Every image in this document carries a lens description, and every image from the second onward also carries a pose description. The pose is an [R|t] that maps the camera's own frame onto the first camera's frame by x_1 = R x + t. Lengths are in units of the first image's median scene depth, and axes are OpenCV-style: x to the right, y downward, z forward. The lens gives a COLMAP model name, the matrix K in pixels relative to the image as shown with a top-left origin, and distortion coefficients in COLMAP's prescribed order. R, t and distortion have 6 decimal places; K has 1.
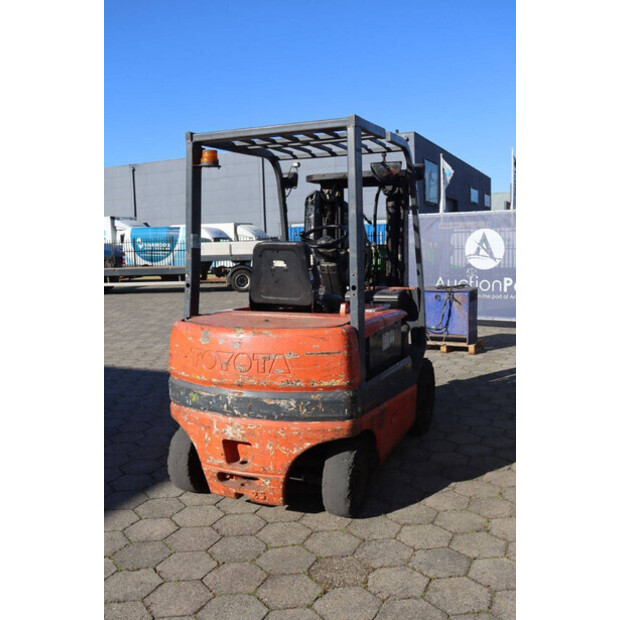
lens RADIAL K [[582.8, 0, 315.3], [0, 582.8, 312.4], [0, 0, 1]] dist [-0.076661, 0.000000]
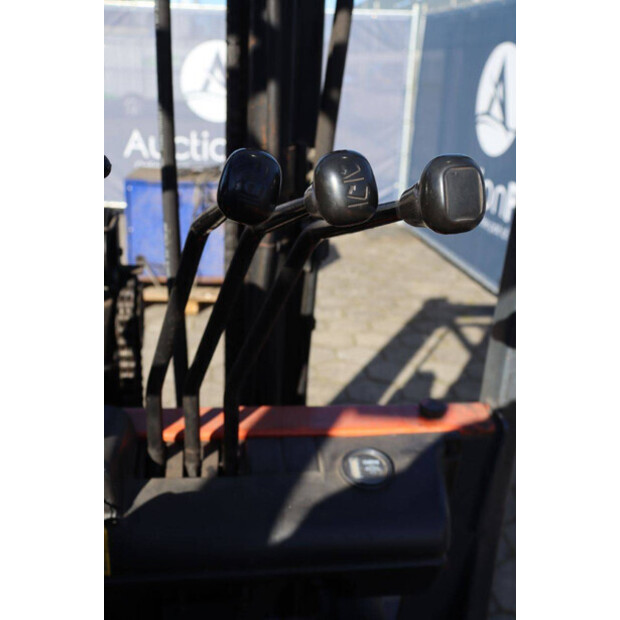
lens RADIAL K [[715.4, 0, 307.9], [0, 715.4, 311.4], [0, 0, 1]] dist [-0.020454, 0.000000]
pose [[0.860588, -0.106176, 0.498112, 0.044984], [-0.005247, 0.976128, 0.217134, -0.156631], [-0.509275, -0.189476, 0.839487, 1.263499]]
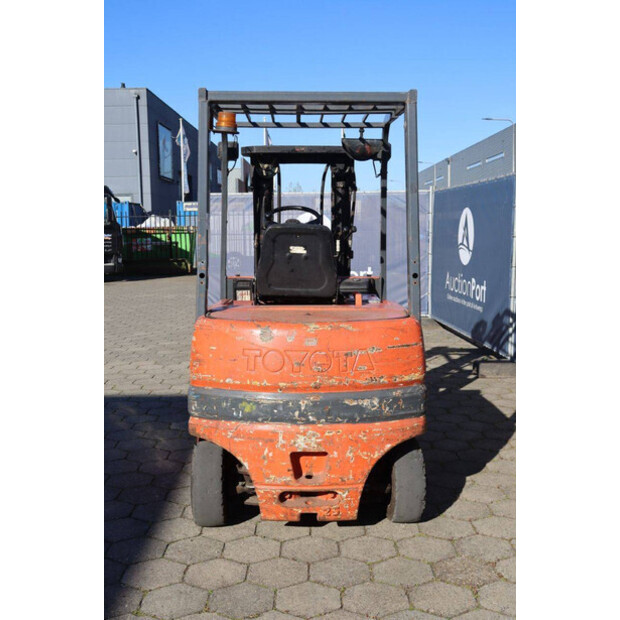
lens RADIAL K [[715.4, 0, 309.9], [0, 715.4, 311.6], [0, 0, 1]] dist [-0.020454, 0.000000]
pose [[0.913798, -0.030675, 0.405009, -0.557343], [0.031320, 0.999497, 0.005034, 0.004874], [-0.404959, 0.008085, 0.914299, 0.013102]]
